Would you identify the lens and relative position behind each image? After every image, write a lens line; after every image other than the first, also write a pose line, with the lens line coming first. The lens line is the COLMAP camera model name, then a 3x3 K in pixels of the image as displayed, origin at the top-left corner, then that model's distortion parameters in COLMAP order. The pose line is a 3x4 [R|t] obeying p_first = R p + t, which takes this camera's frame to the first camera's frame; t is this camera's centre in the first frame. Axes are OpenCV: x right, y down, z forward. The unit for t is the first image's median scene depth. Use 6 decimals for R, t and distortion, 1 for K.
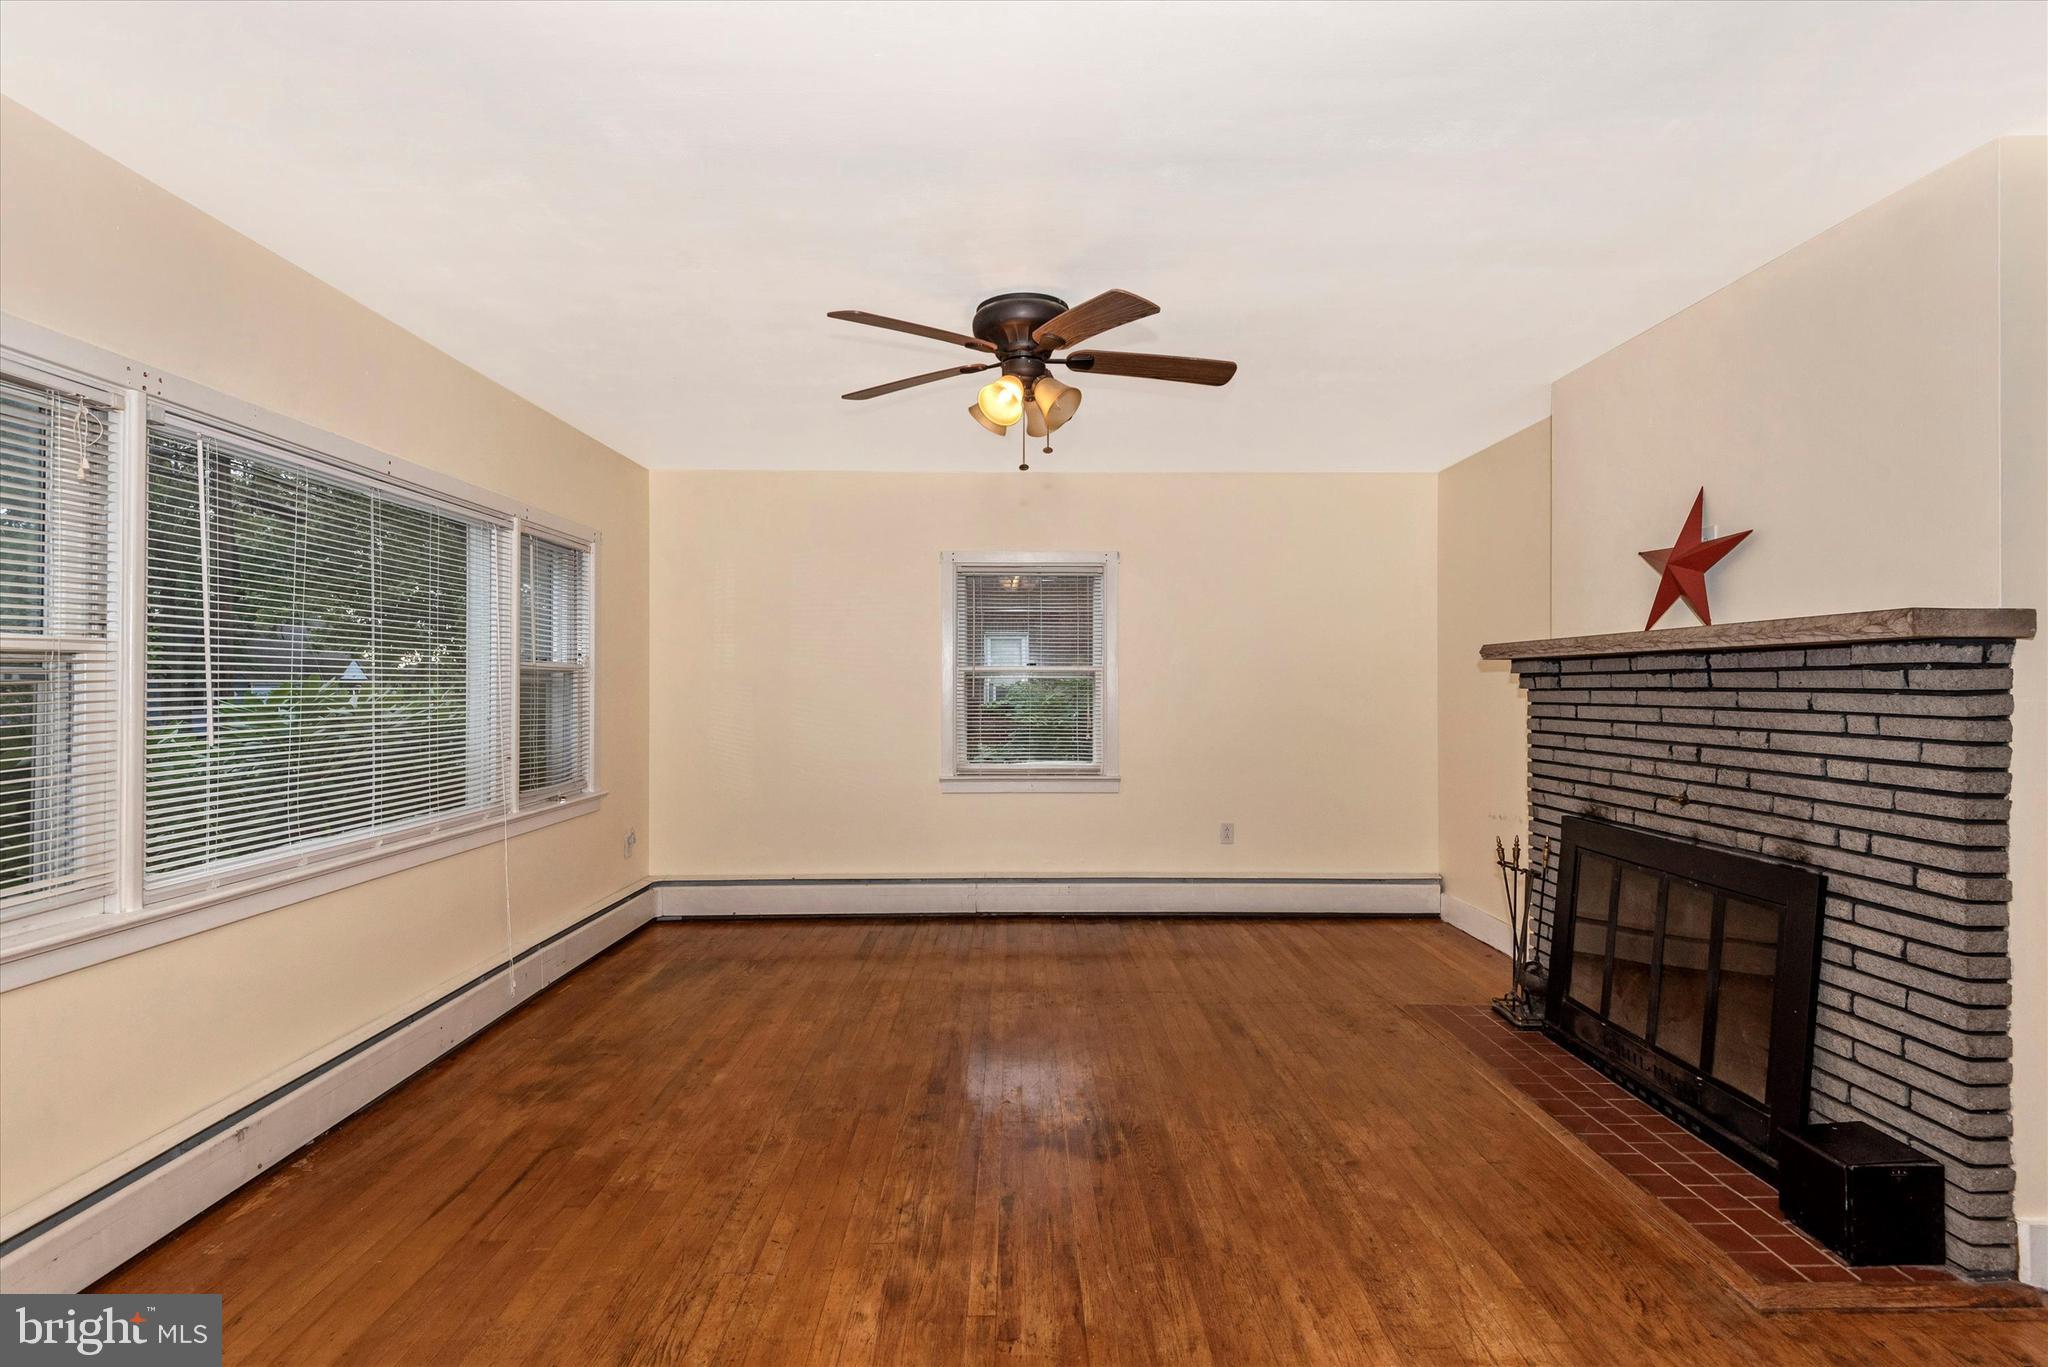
lens RADIAL K [[925.5, 0, 1028.4], [0, 925.5, 676.2], [0, 0, 1]] dist [0.034068, -0.018161]
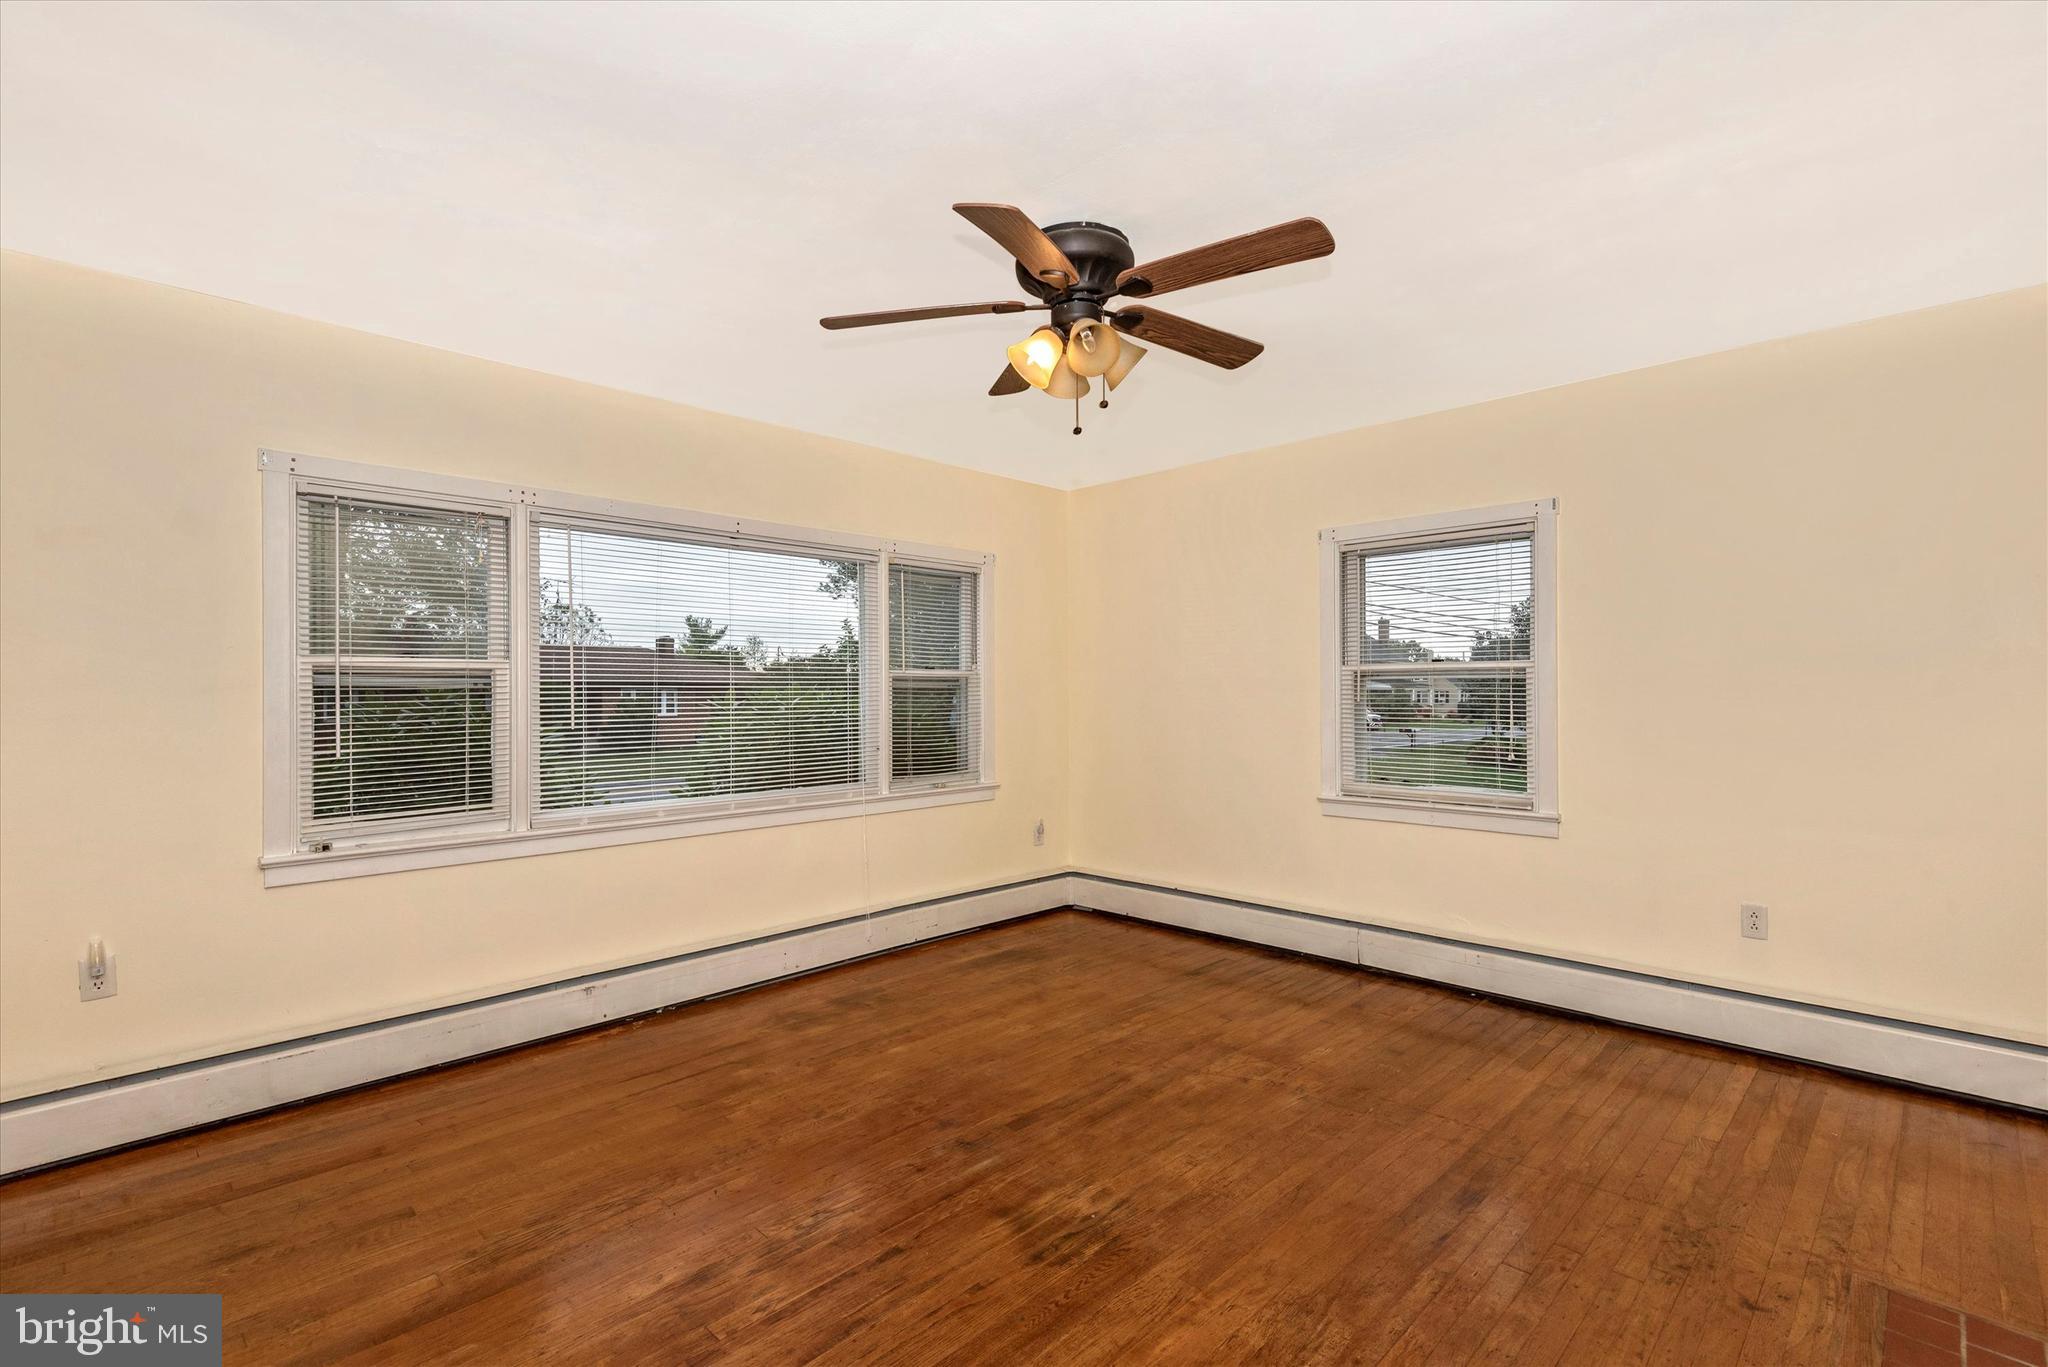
lens RADIAL K [[931.4, 0, 1016.2], [0, 931.4, 685.5], [0, 0, 1]] dist [0.042963, -0.021479]
pose [[0.705130, -0.007455, -0.709039, 0.612609], [0.009509, 0.999954, -0.001057, 0.010871], [0.709015, -0.005997, 0.705168, 0.375753]]
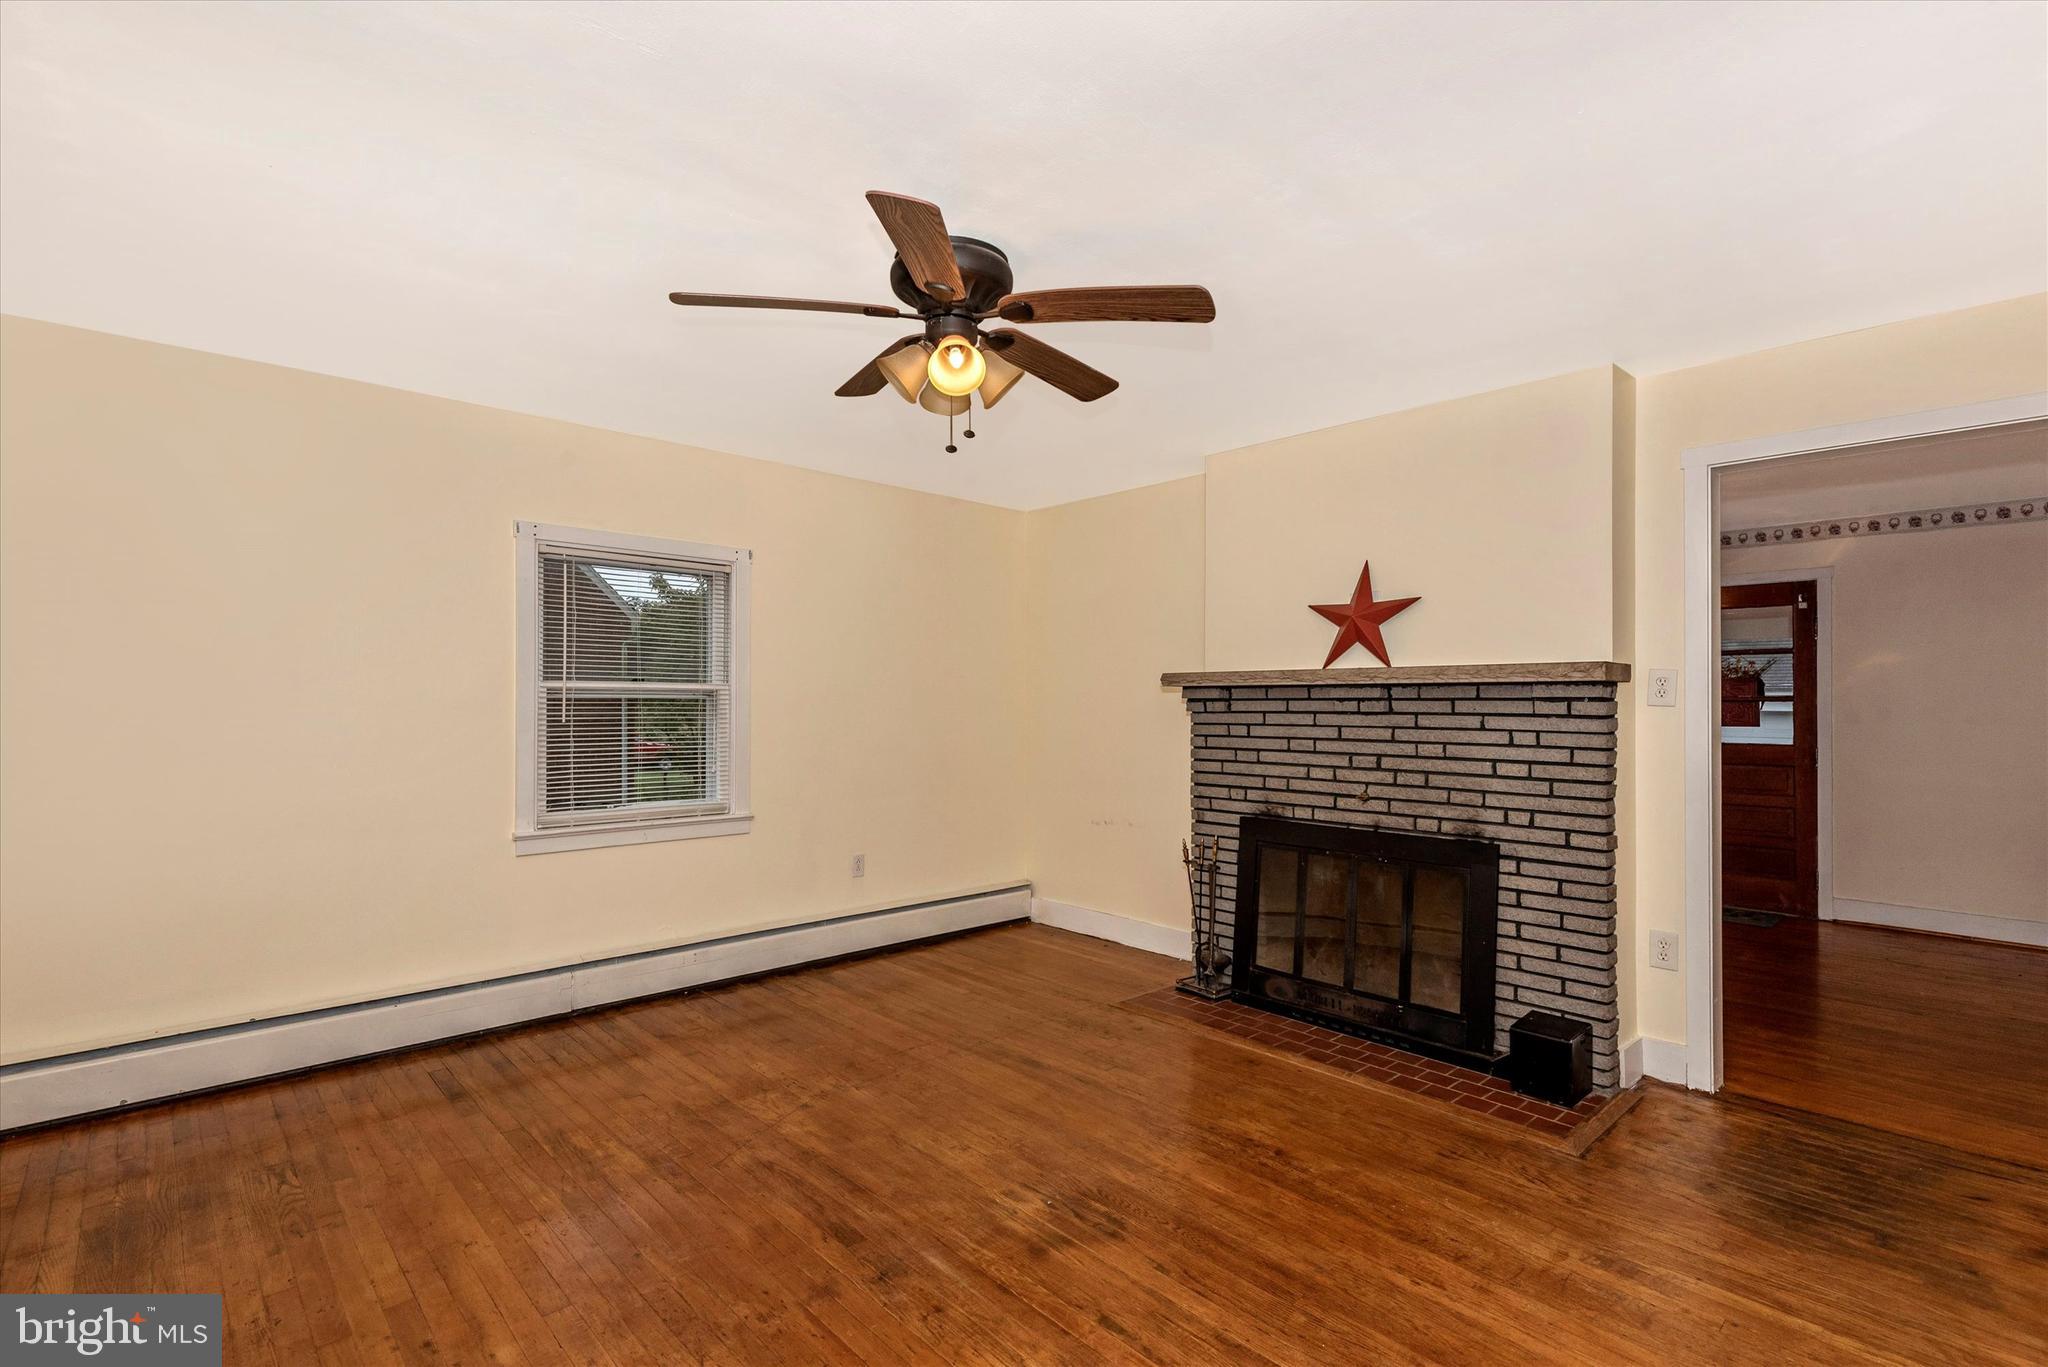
lens RADIAL K [[941.5, 0, 1029.4], [0, 941.5, 697.1], [0, 0, 1]] dist [0.039327, -0.019067]
pose [[0.744217, 0.005766, 0.667912, -0.562741], [-0.009490, 0.999953, 0.001941, -0.006756], [-0.667870, -0.007783, 0.744237, 0.345987]]
